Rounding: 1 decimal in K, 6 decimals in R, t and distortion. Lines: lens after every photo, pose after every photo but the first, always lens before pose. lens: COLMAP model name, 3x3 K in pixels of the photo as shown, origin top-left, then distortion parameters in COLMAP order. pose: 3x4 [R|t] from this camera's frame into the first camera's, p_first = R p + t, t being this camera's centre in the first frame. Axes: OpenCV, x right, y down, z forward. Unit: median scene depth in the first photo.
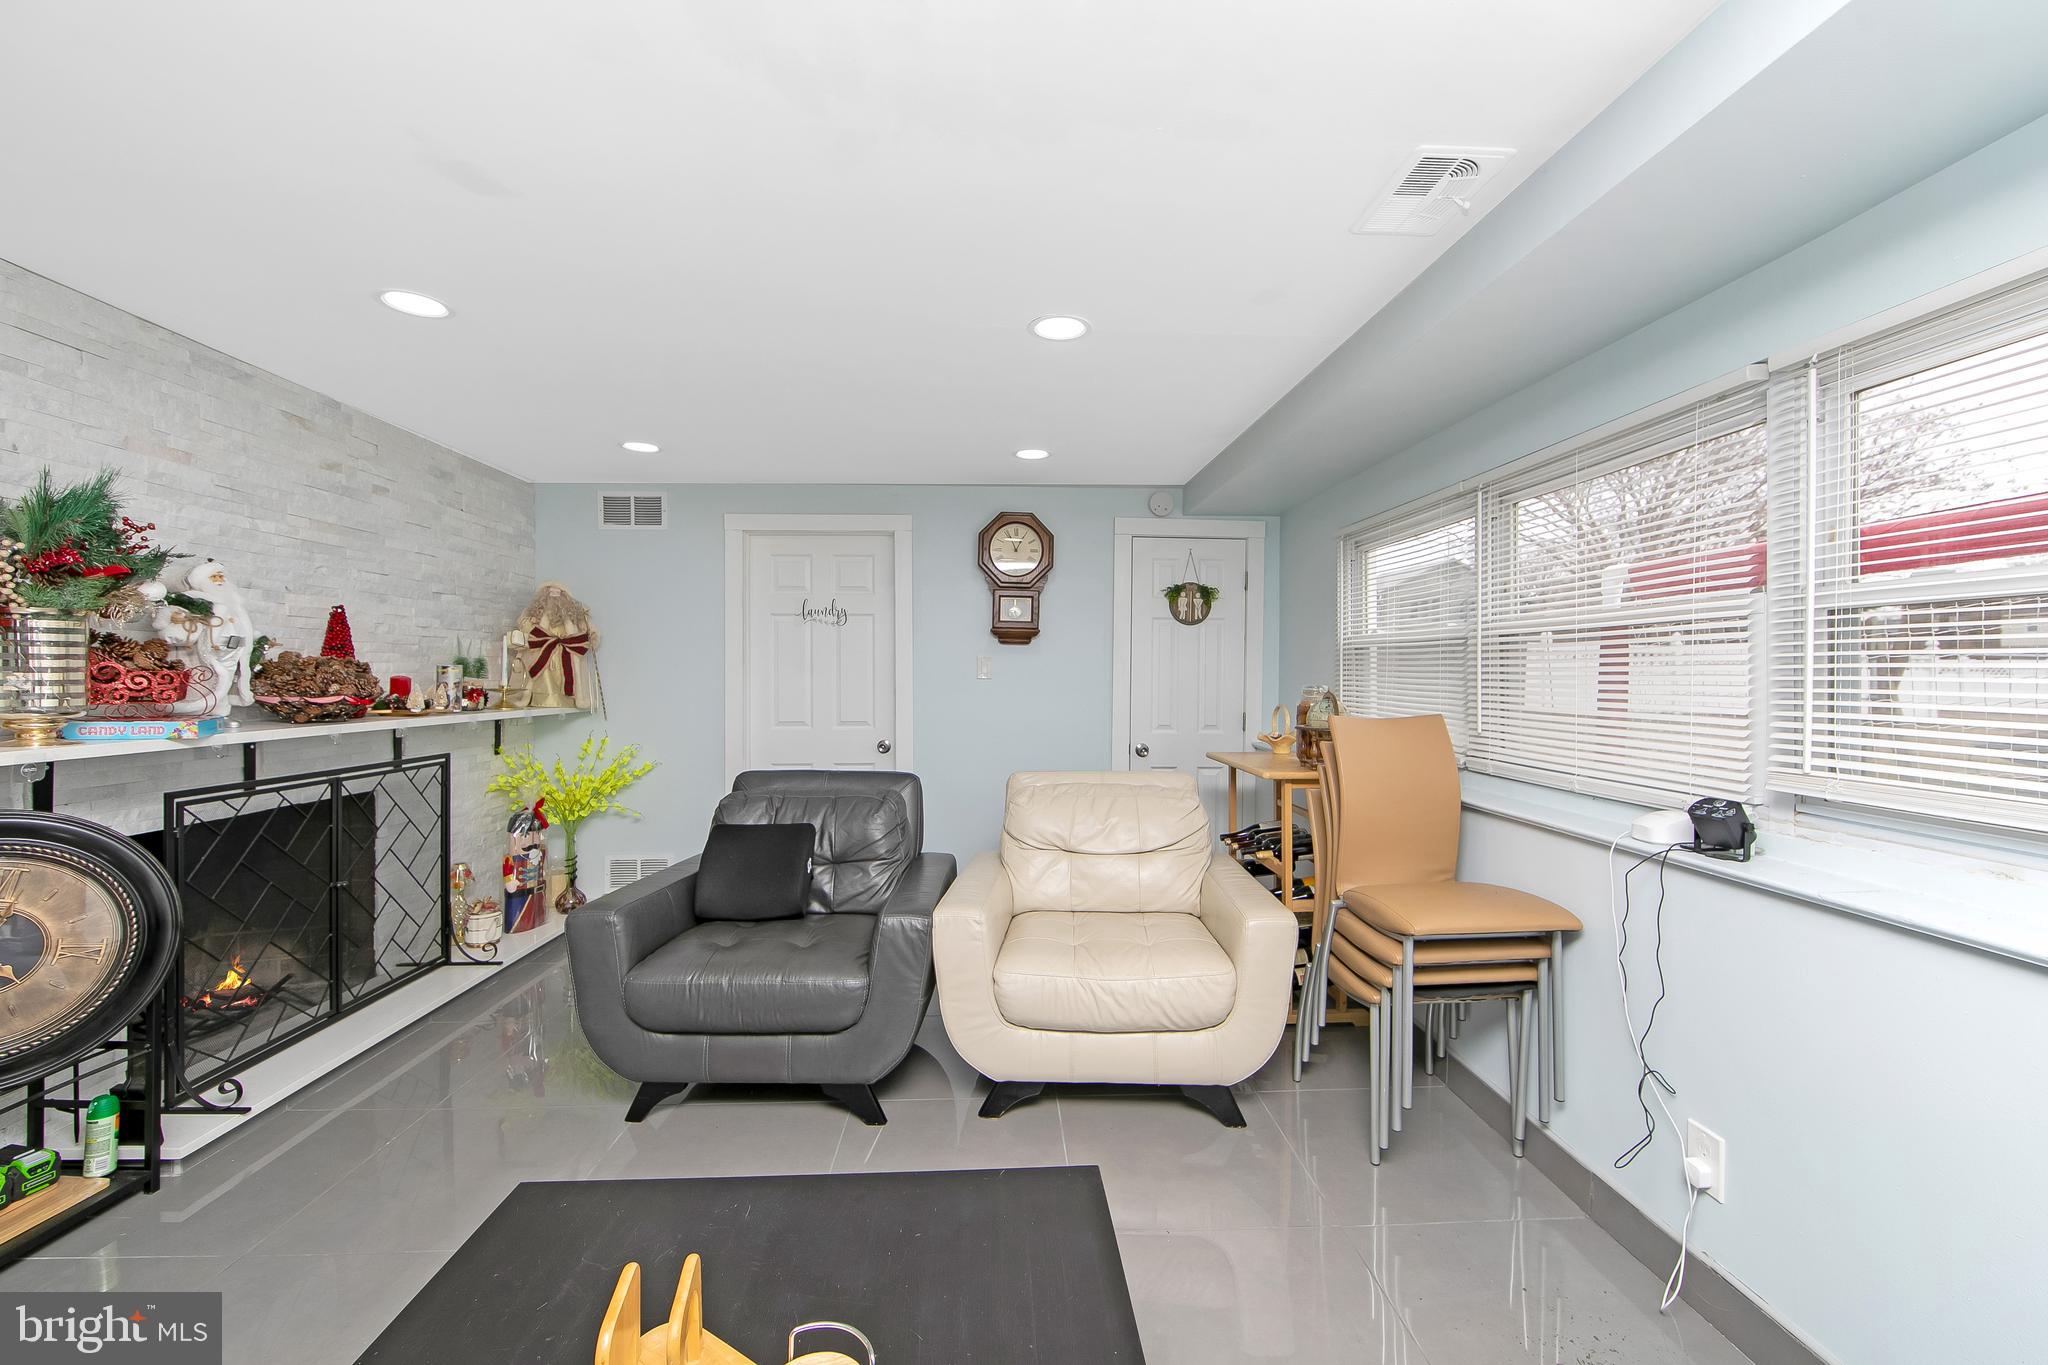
lens RADIAL K [[825.1, 0, 1023.9], [0, 825.1, 681.1], [0, 0, 1]] dist [-0.005793, 0.001223]
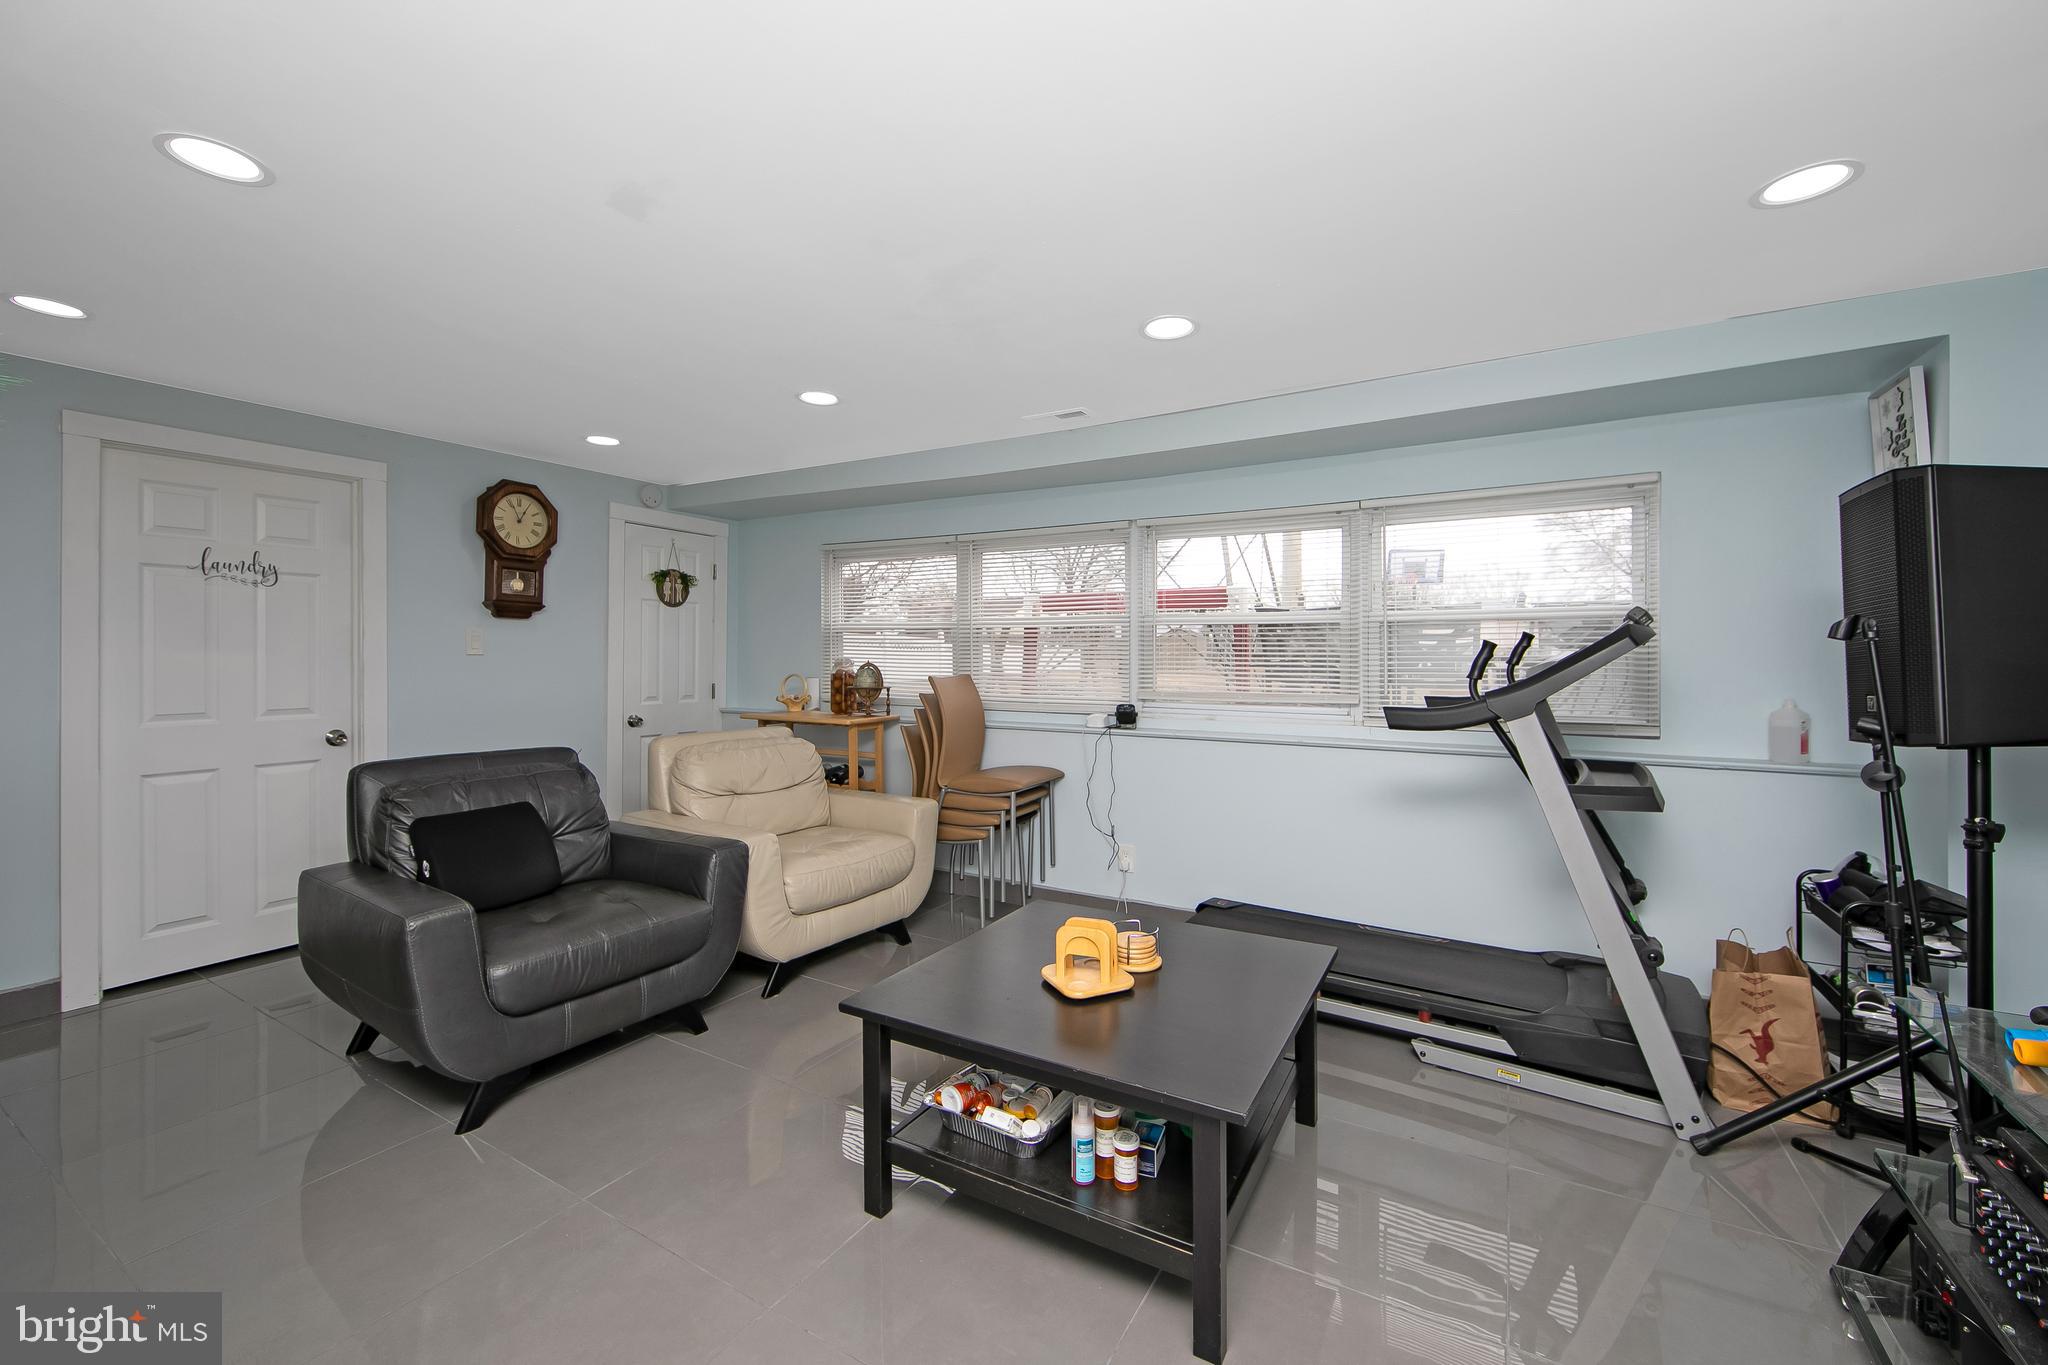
lens RADIAL K [[825.1, 0, 1028.7], [0, 825.1, 640.1], [0, 0, 1]] dist [-0.005793, 0.001223]
pose [[0.542708, 0.013986, 0.839805, -0.492053], [0.004570, 0.999797, -0.019604, 0.001763], [-0.839909, 0.014477, 0.542534, -0.021269]]
